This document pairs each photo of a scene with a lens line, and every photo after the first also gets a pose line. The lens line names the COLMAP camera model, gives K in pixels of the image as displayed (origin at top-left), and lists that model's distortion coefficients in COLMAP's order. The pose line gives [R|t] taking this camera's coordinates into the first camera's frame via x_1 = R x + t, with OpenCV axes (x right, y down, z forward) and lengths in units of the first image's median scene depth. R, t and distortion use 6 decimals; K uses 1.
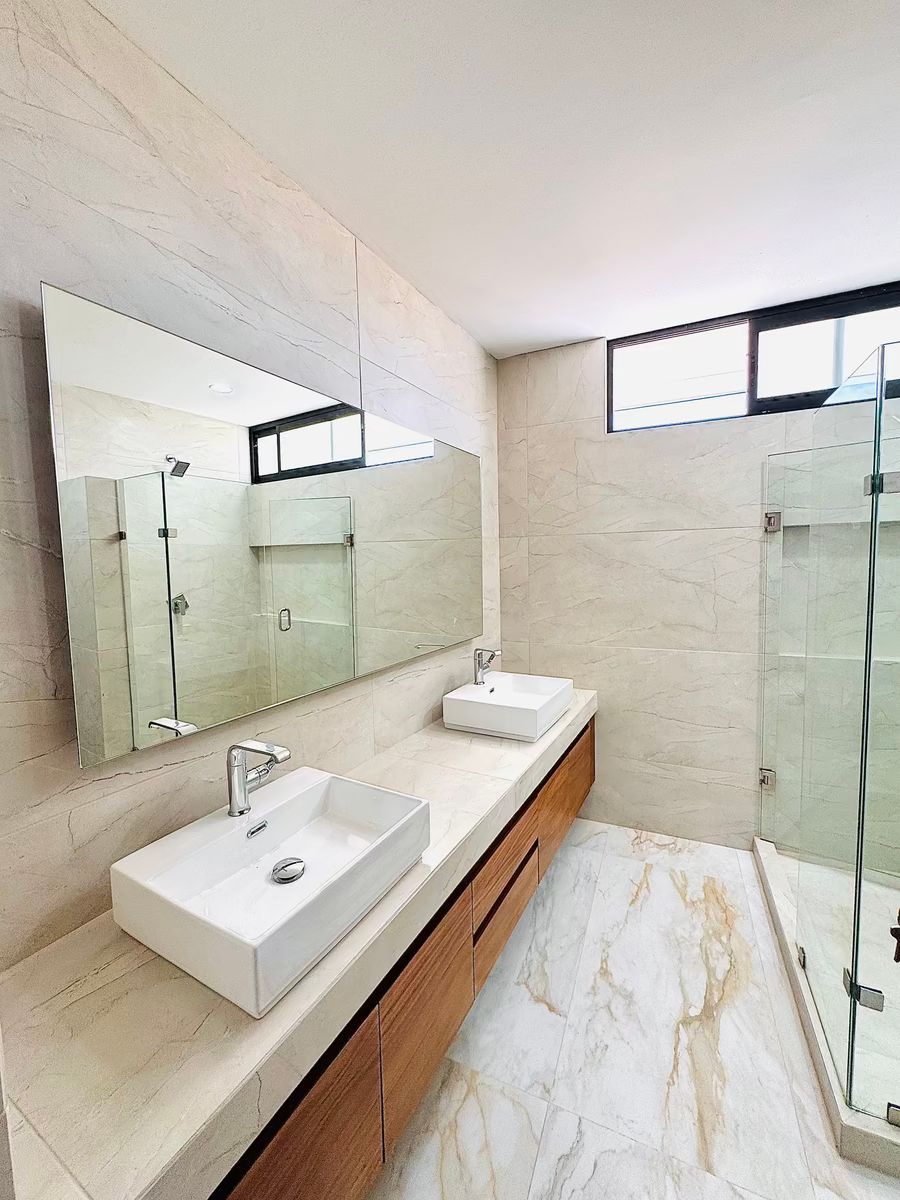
lens RADIAL K [[482.3, 0, 450.0], [0, 482.3, 600.0], [0, 0, 1]] dist [-0.001746, -0.000049]
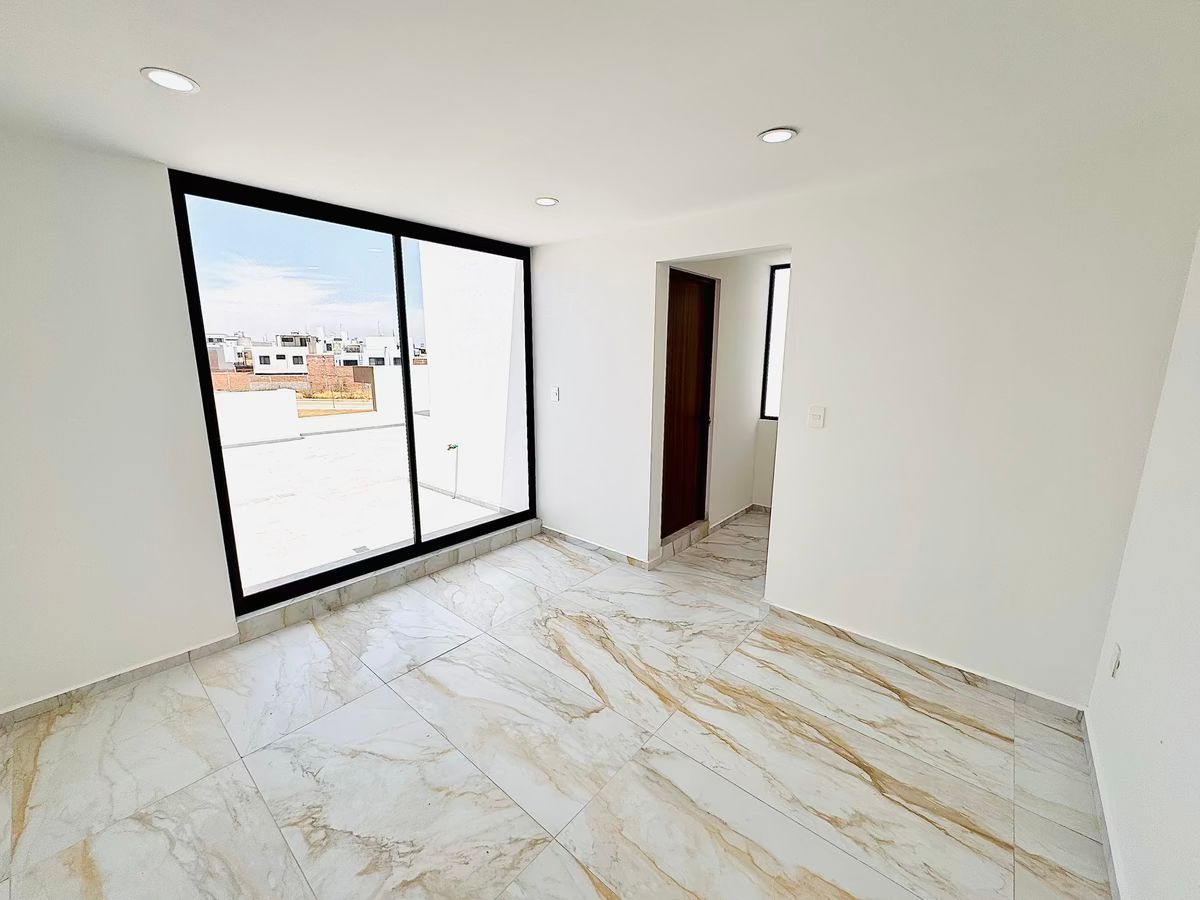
lens RADIAL K [[478.3, 0, 600.0], [0, 478.3, 450.0], [0, 0, 1]] dist [0.002150, 0.000318]
pose [[0.279369, -0.161073, 0.946577, -0.640147], [0.074022, 0.986508, 0.146021, -0.174346], [-0.957326, 0.029274, 0.287523, 1.165459]]
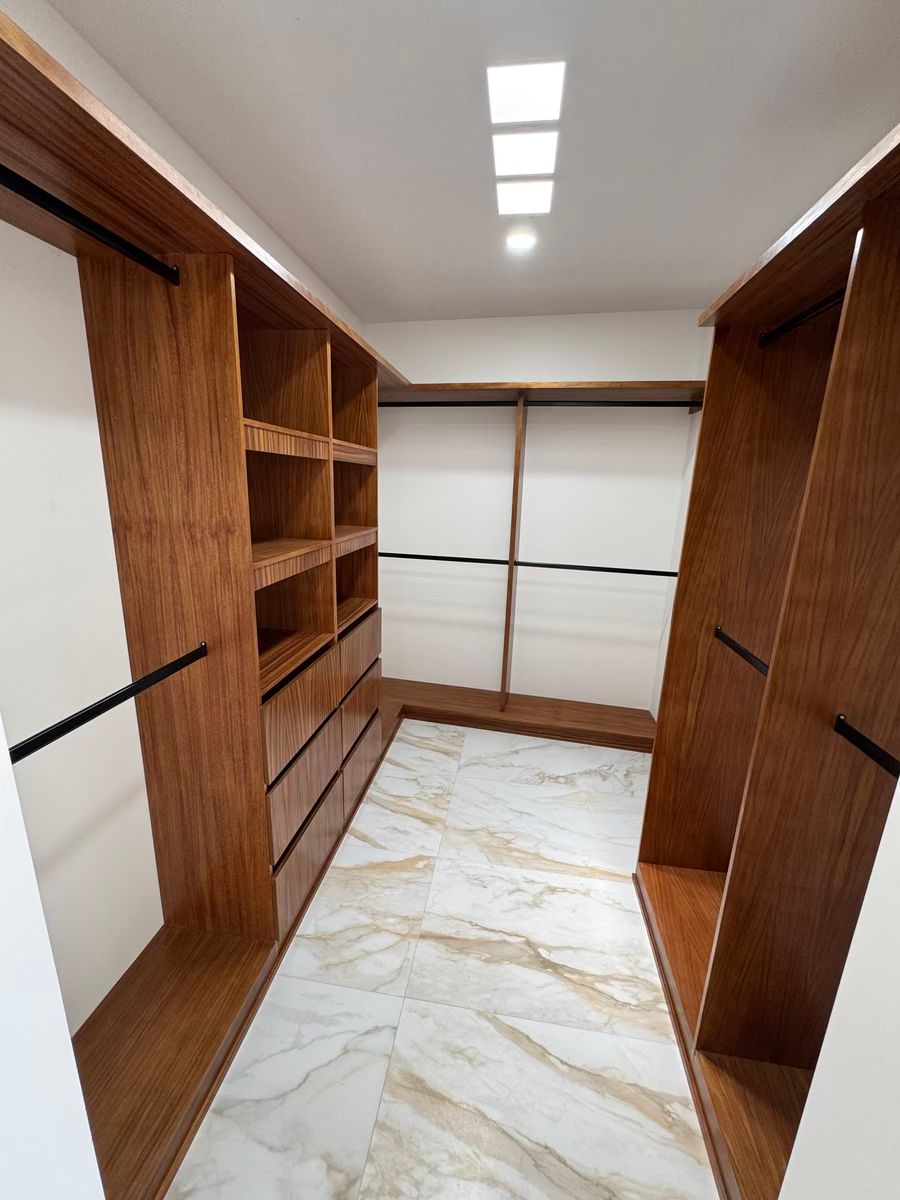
lens RADIAL K [[482.3, 0, 450.0], [0, 482.3, 600.0], [0, 0, 1]] dist [-0.001746, -0.000049]
pose [[0.270085, 0.261211, -0.926727, 1.141578], [-0.124470, 0.963893, 0.235411, -0.127924], [0.954757, 0.051769, 0.292846, 0.401837]]
